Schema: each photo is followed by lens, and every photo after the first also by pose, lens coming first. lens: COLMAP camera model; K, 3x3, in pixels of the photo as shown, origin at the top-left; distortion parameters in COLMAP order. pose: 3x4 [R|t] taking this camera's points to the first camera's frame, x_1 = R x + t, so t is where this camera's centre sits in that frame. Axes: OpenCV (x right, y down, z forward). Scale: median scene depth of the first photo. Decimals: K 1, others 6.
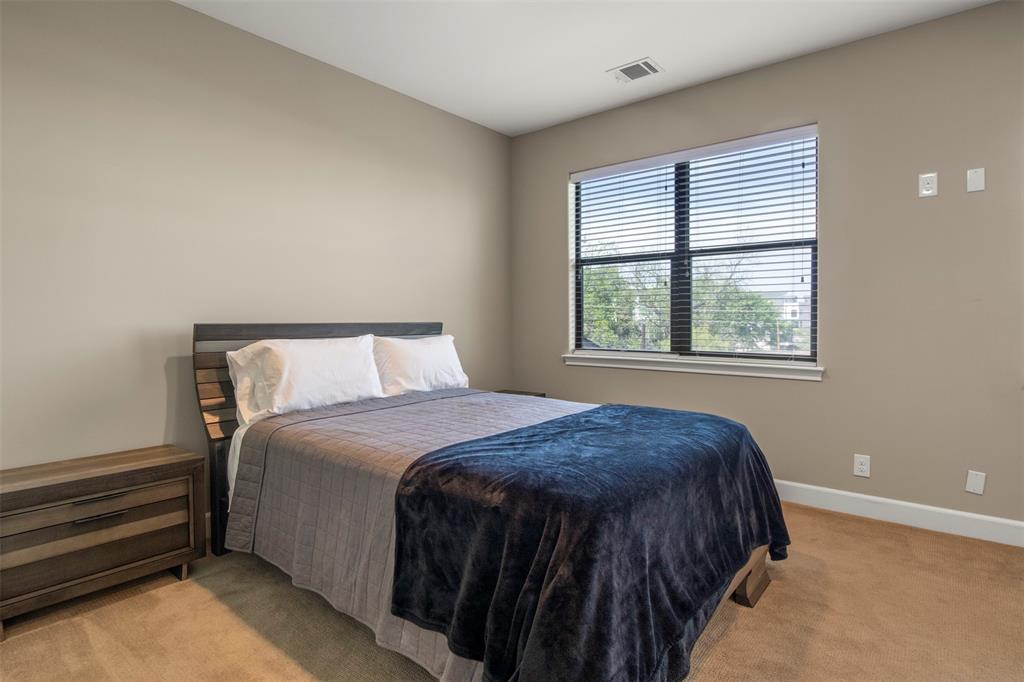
lens RADIAL K [[538.8, 0, 511.2], [0, 538.8, 329.7], [0, 0, 1]] dist [0.000065, 0.000397]
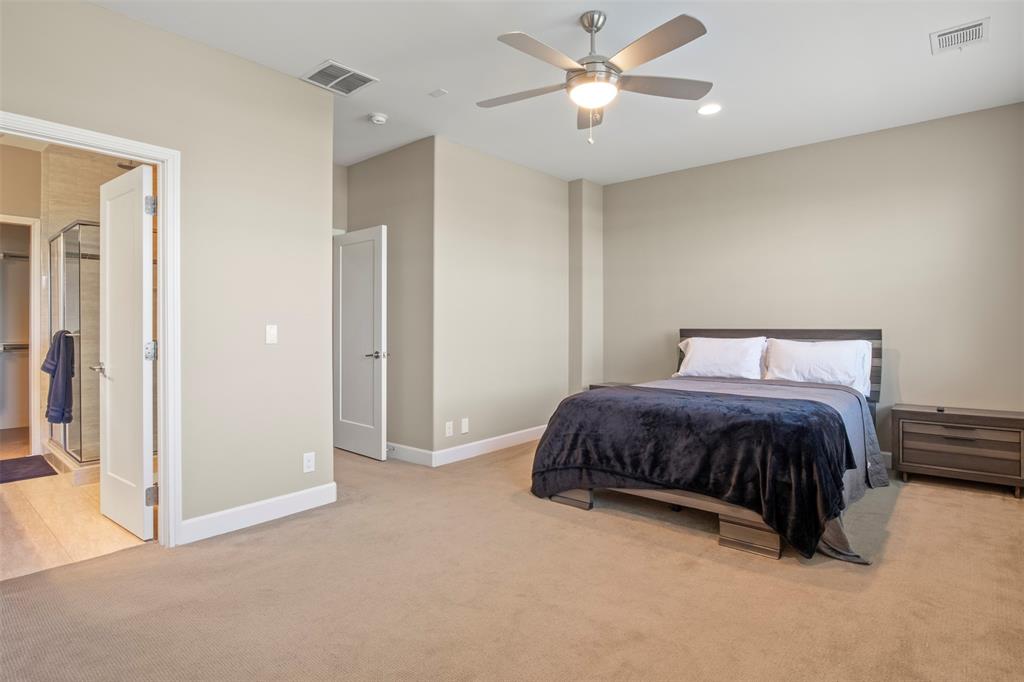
lens RADIAL K [[538.8, 0, 511.2], [0, 538.8, 329.7], [0, 0, 1]] dist [0.000065, 0.000397]
pose [[-0.028106, 0.004240, -0.999596, 1.296107], [-0.016513, 0.999853, 0.004705, -0.006974], [0.999469, 0.016638, -0.028031, 0.376328]]
